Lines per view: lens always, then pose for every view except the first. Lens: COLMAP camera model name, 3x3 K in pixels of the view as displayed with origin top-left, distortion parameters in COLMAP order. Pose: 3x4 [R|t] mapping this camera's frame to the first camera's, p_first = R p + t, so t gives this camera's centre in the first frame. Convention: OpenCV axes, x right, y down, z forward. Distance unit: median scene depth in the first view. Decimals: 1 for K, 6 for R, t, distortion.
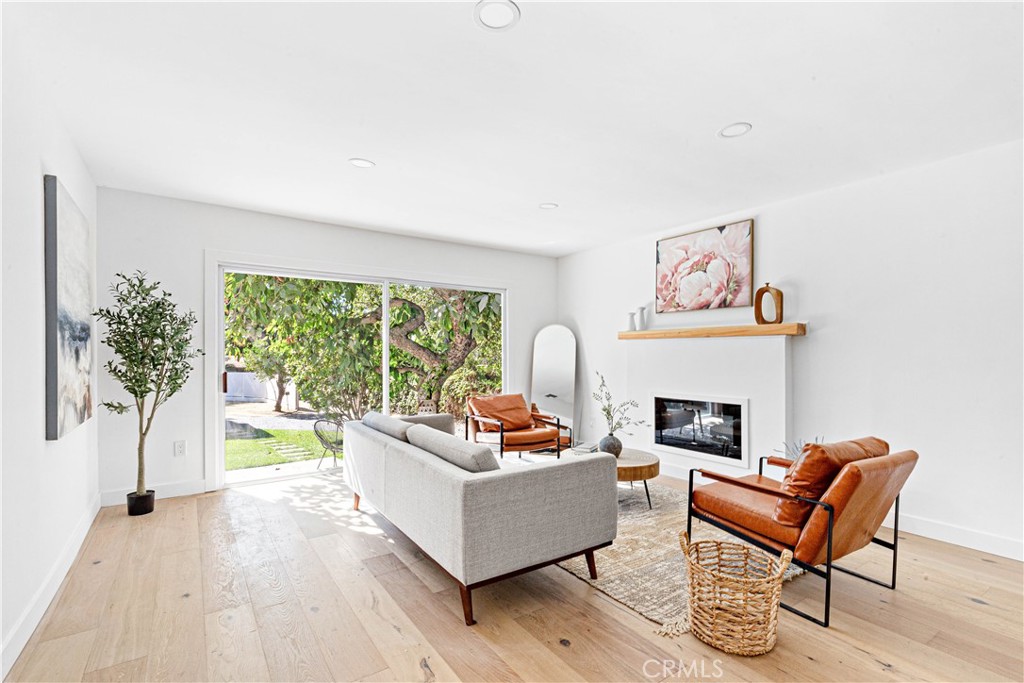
lens RADIAL K [[464.1, 0, 519.1], [0, 464.1, 348.5], [0, 0, 1]] dist [0.009801, -0.000800]
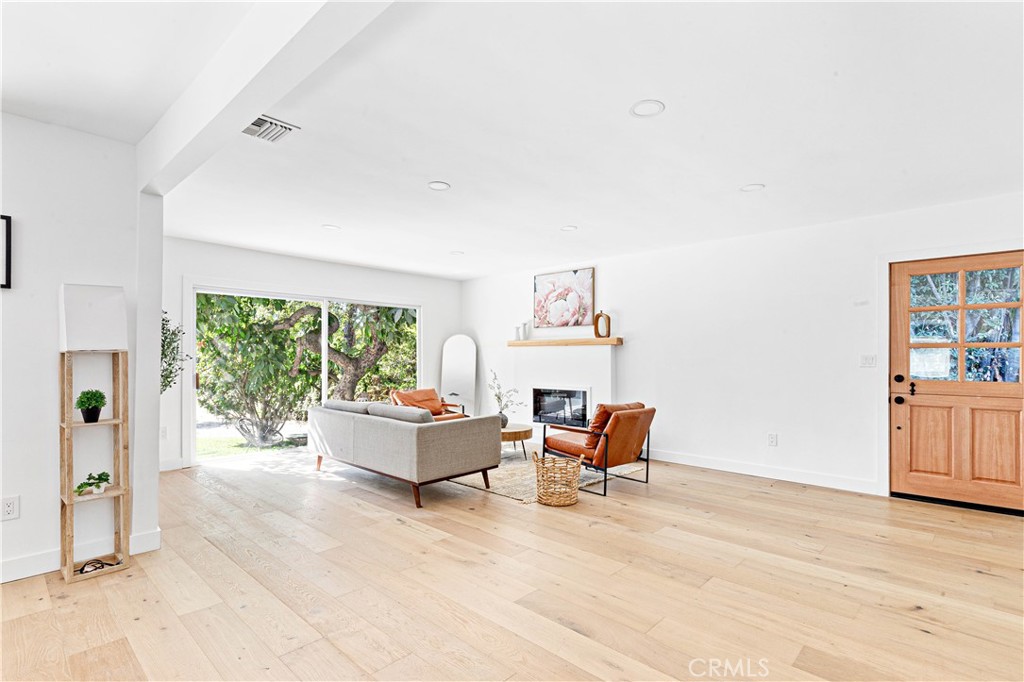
lens RADIAL K [[464.1, 0, 520.8], [0, 464.1, 349.8], [0, 0, 1]] dist [0.009801, -0.000800]
pose [[0.975695, 0.000522, 0.219132, -0.059559], [0.000559, 0.999988, -0.004868, -0.004722], [-0.219132, 0.004872, 0.975683, -0.434183]]
